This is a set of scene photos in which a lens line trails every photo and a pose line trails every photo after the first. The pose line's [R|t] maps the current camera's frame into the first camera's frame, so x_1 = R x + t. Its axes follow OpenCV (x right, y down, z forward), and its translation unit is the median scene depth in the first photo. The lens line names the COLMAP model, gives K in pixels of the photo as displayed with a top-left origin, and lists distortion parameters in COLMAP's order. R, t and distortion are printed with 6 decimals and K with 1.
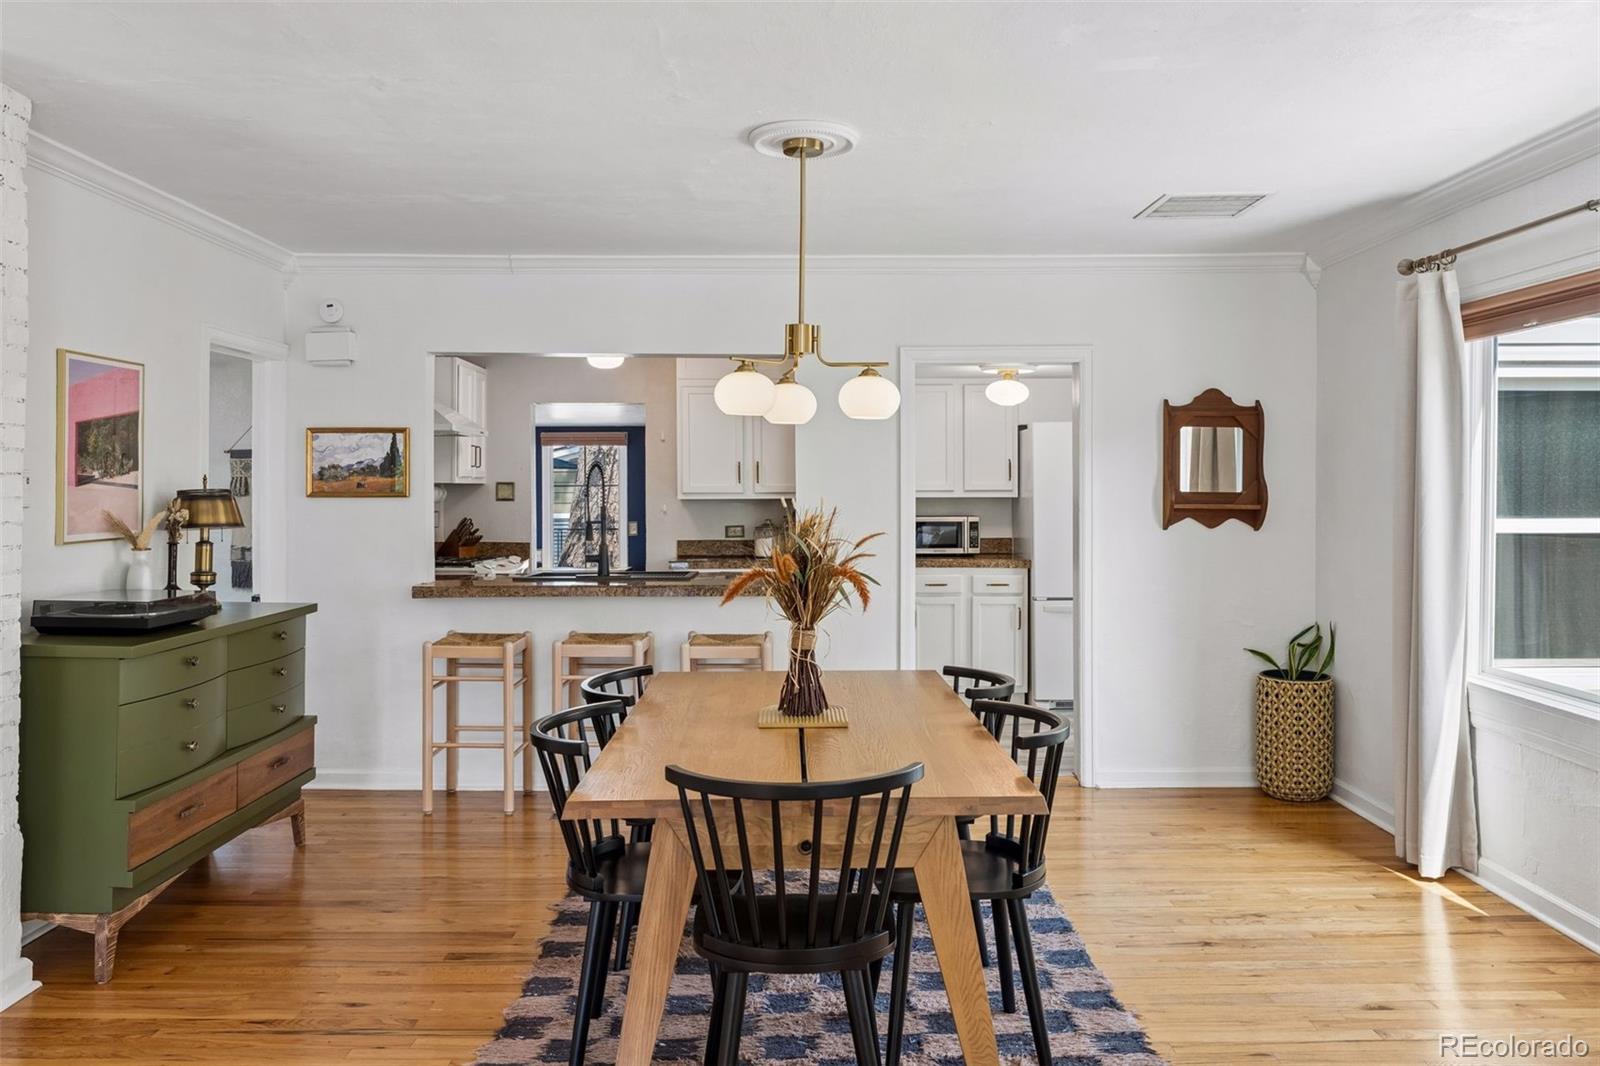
lens RADIAL K [[1190.2, 0, 799.1], [0, 1190.2, 465.5], [0, 0, 1]] dist [0.006884, 0.003438]
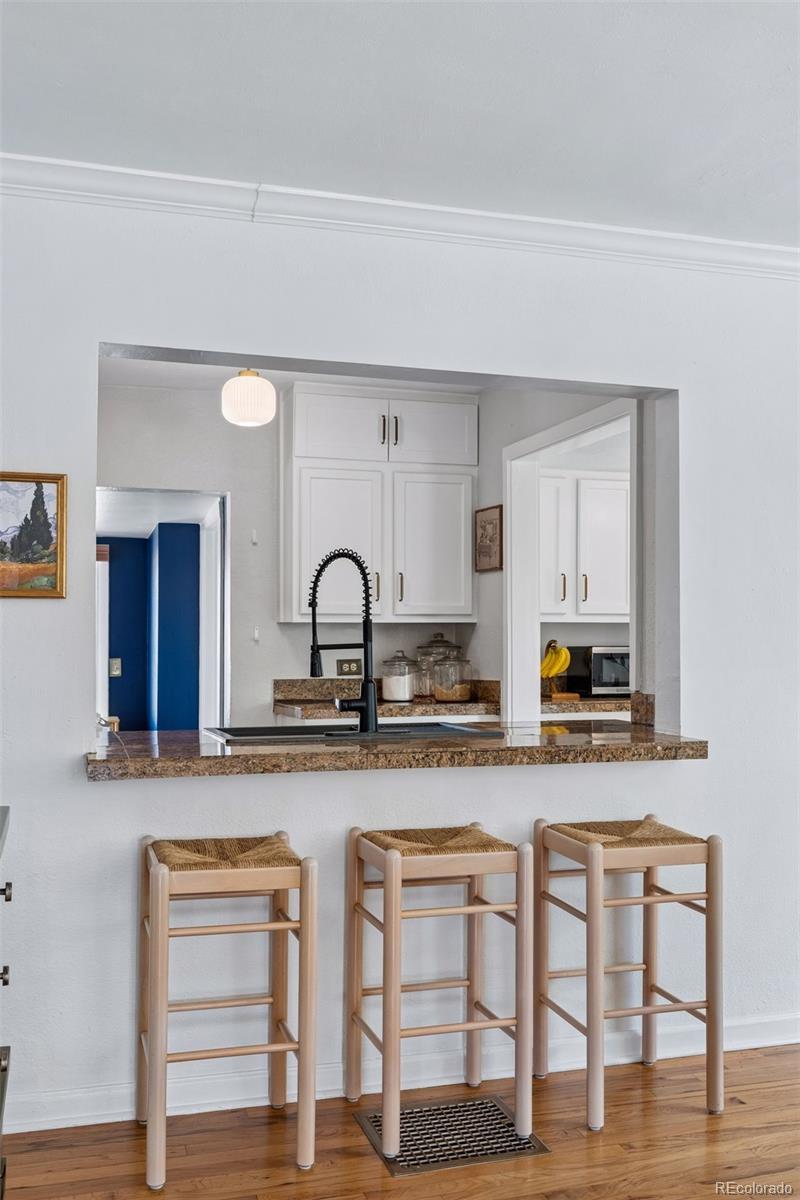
lens RADIAL K [[1135.6, 0, 400.0], [0, 1135.6, 600.0], [0, 0, 1]] dist [-0.006968, -0.004163]
pose [[0.960902, 0.012406, 0.276609, -0.323800], [-0.008893, 0.999863, -0.013950, 0.033266], [-0.276744, 0.010945, 0.960881, 0.445141]]
